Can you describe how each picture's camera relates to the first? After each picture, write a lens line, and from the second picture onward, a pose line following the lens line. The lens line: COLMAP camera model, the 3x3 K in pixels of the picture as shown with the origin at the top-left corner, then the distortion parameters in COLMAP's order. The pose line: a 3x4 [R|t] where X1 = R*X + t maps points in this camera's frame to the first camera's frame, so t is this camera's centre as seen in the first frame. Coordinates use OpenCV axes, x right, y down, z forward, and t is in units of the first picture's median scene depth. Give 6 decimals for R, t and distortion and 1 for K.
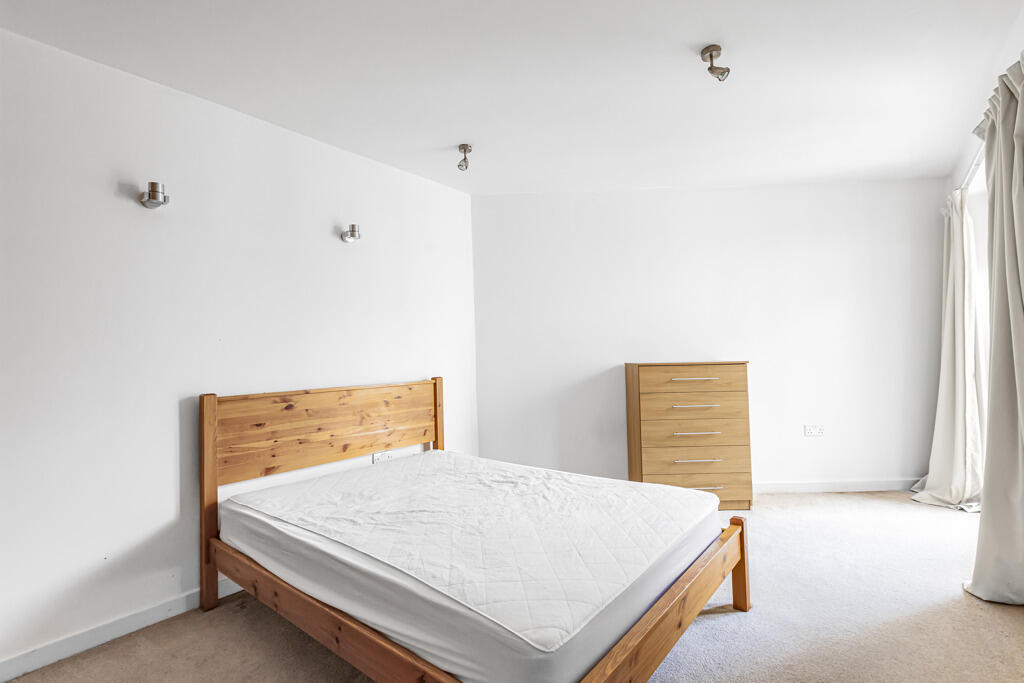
lens RADIAL K [[462.1, 0, 512.0], [0, 462.1, 341.5], [0, 0, 1]] dist [0.002912, 0.000728]
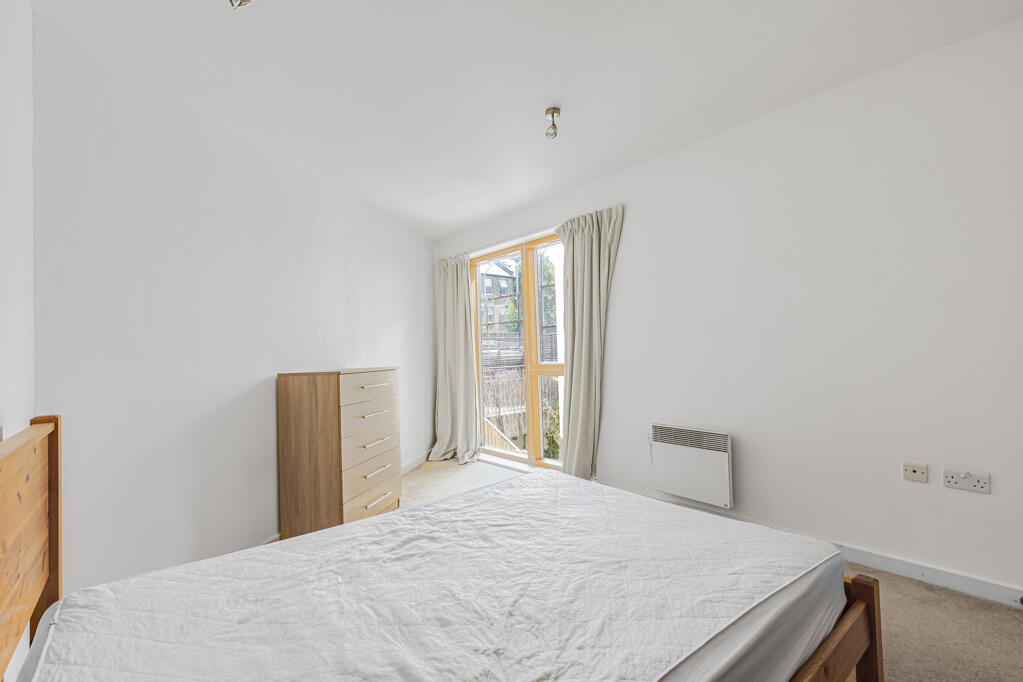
lens RADIAL K [[461.6, 0, 511.5], [0, 461.6, 341.0], [0, 0, 1]] dist [0.002912, 0.000728]
pose [[0.211682, 0.043972, 0.976349, -0.654305], [0.006192, 0.998907, -0.046331, 0.047641], [-0.977319, 0.015853, 0.211178, 0.724292]]
